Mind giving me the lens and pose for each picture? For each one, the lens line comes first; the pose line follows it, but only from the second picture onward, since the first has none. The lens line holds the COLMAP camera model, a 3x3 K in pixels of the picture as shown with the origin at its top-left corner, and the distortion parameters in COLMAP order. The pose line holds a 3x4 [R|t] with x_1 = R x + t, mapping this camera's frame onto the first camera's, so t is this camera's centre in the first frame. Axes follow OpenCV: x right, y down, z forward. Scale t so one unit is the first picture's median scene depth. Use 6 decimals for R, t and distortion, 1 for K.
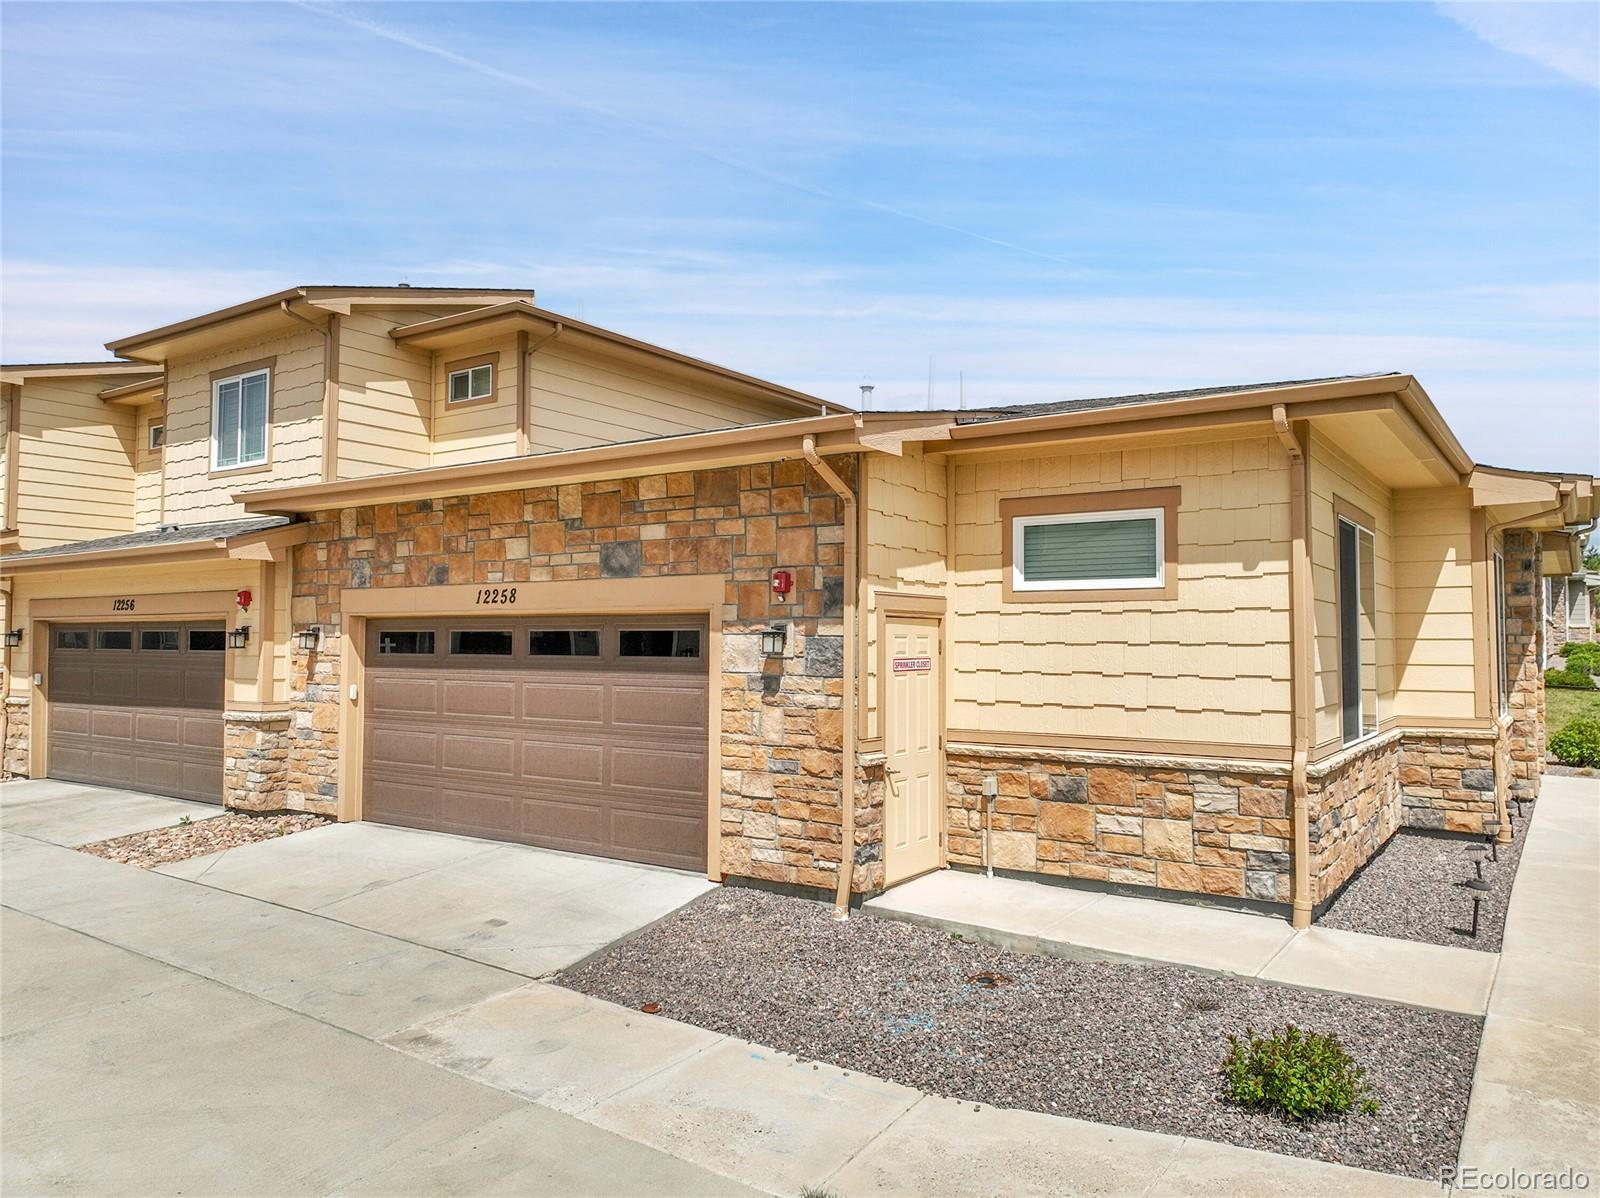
lens RADIAL K [[1123.6, 0, 809.6], [0, 1123.6, 595.6], [0, 0, 1]] dist [0.010864, 0.005941]
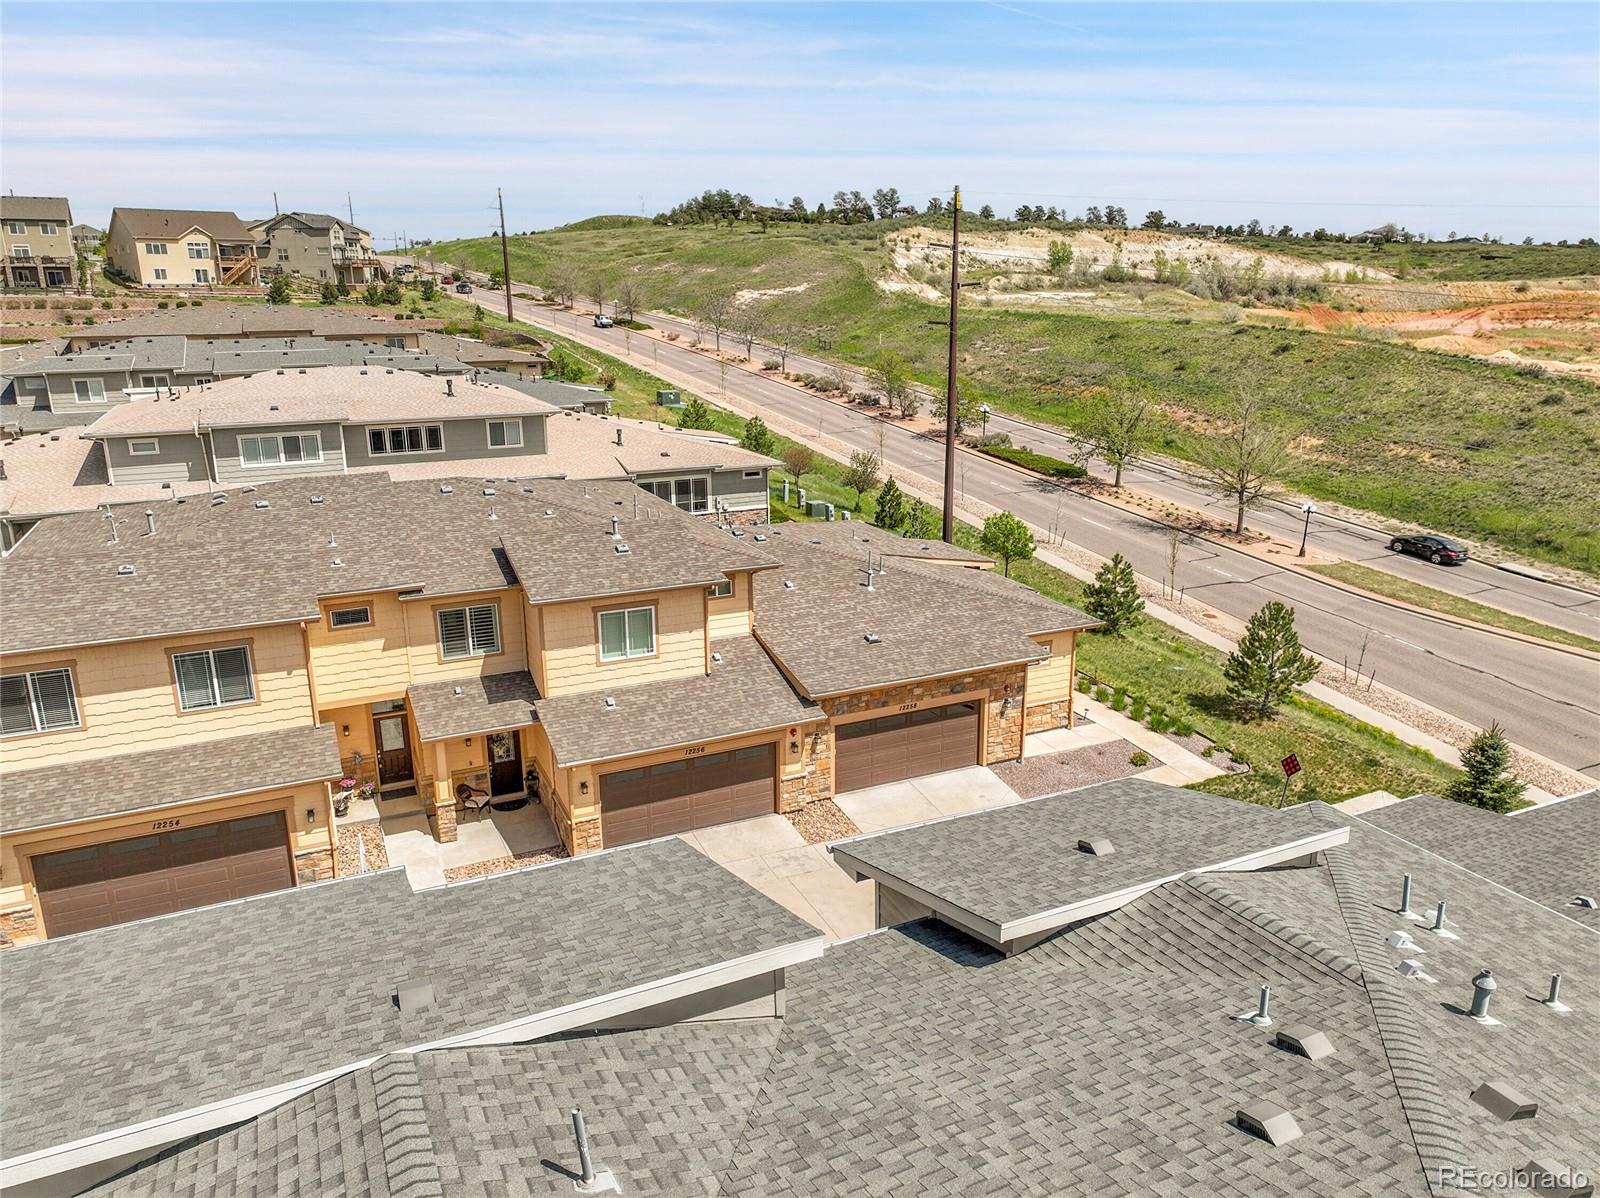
lens RADIAL K [[1123.6, 0, 809.6], [0, 1123.6, 595.6], [0, 0, 1]] dist [0.010864, 0.005941]
pose [[0.508100, -0.236396, 0.828222, -2.651298], [-0.029201, 0.956316, 0.290871, -1.077710], [-0.860803, -0.171976, 0.479001, -0.151986]]
